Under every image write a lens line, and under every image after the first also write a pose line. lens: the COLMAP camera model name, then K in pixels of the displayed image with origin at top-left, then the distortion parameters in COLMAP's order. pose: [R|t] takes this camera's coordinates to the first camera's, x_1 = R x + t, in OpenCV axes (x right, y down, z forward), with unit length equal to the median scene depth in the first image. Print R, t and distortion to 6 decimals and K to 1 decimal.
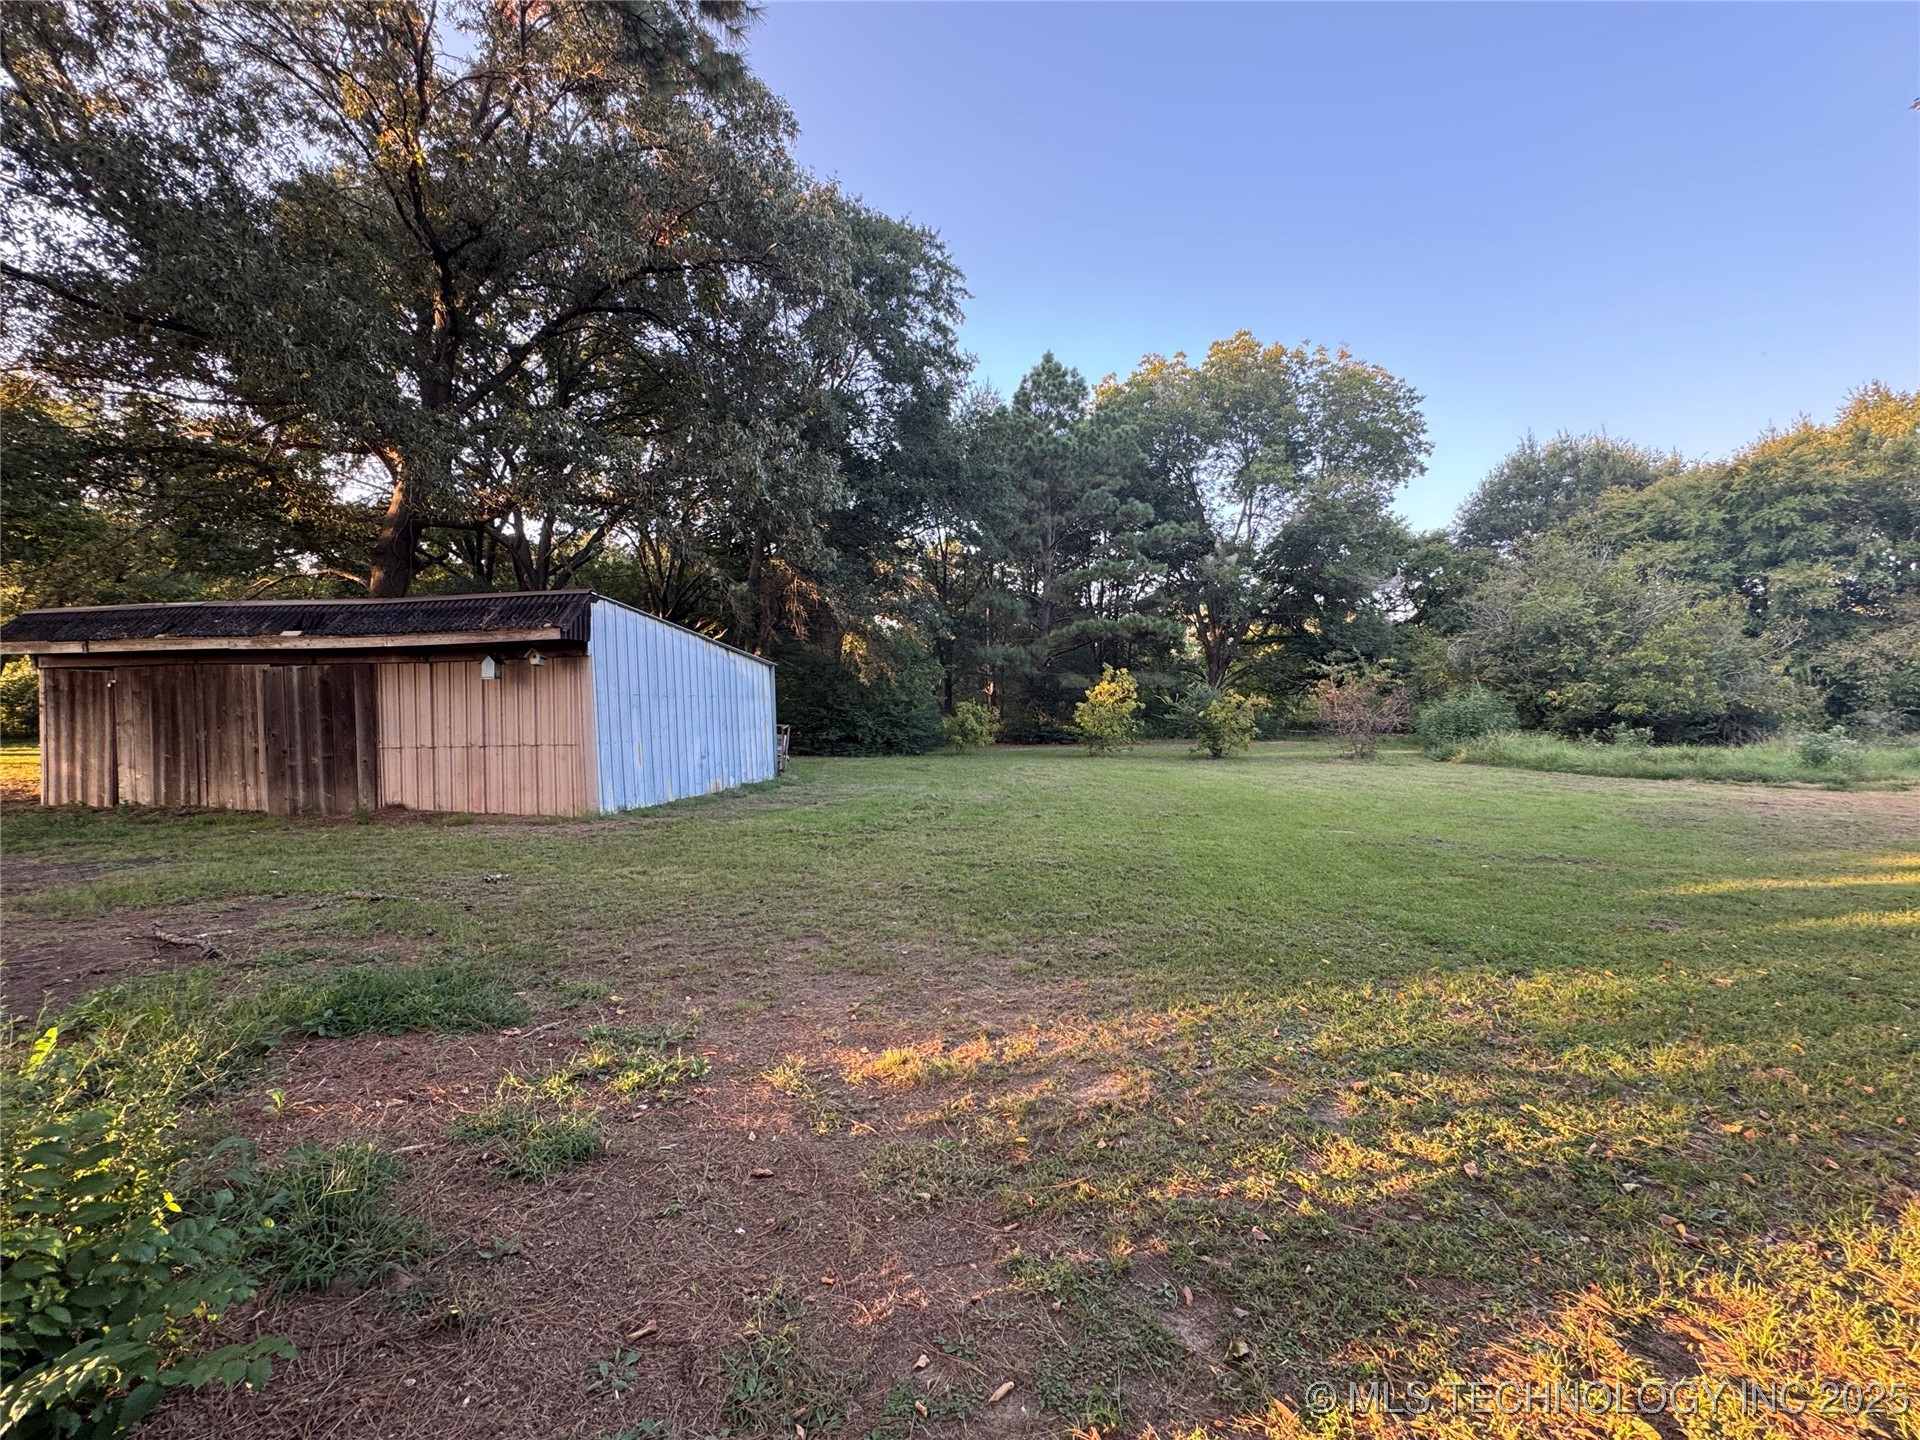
lens RADIAL K [[831.0, 0, 959.7], [0, 831.0, 724.0], [0, 0, 1]] dist [-0.001617, -0.000209]
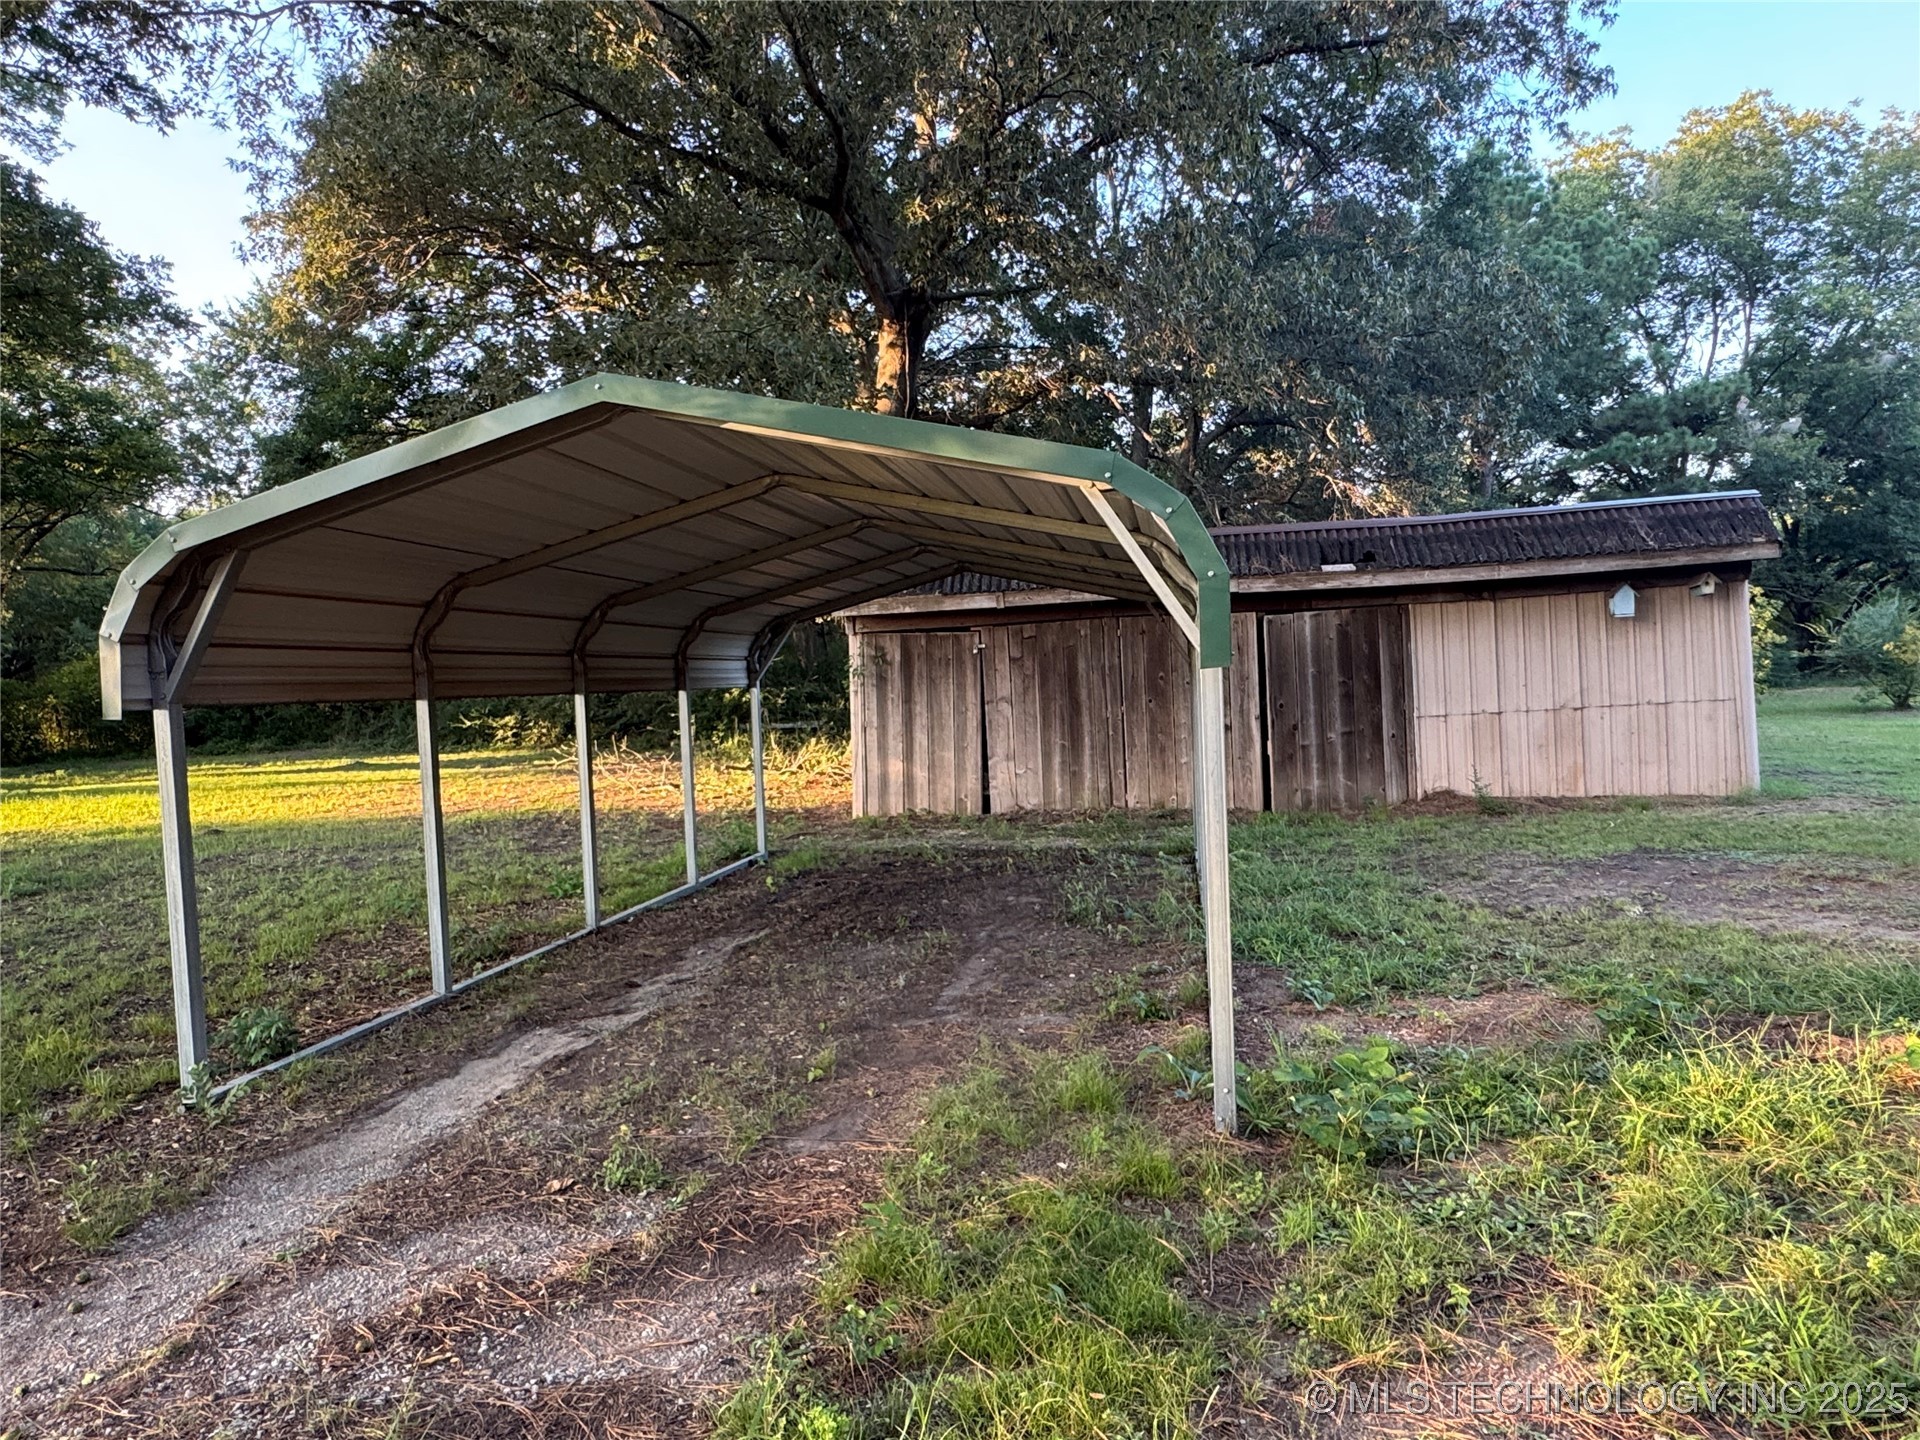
lens RADIAL K [[1243.6, 0, 960.2], [0, 1243.6, 718.5], [0, 0, 1]] dist [0.007606, 0.001312]
pose [[0.999095, -0.042459, 0.002660, -1.112526], [0.042407, 0.998952, 0.017225, -0.006489], [-0.003388, -0.017097, 0.999848, -0.120579]]
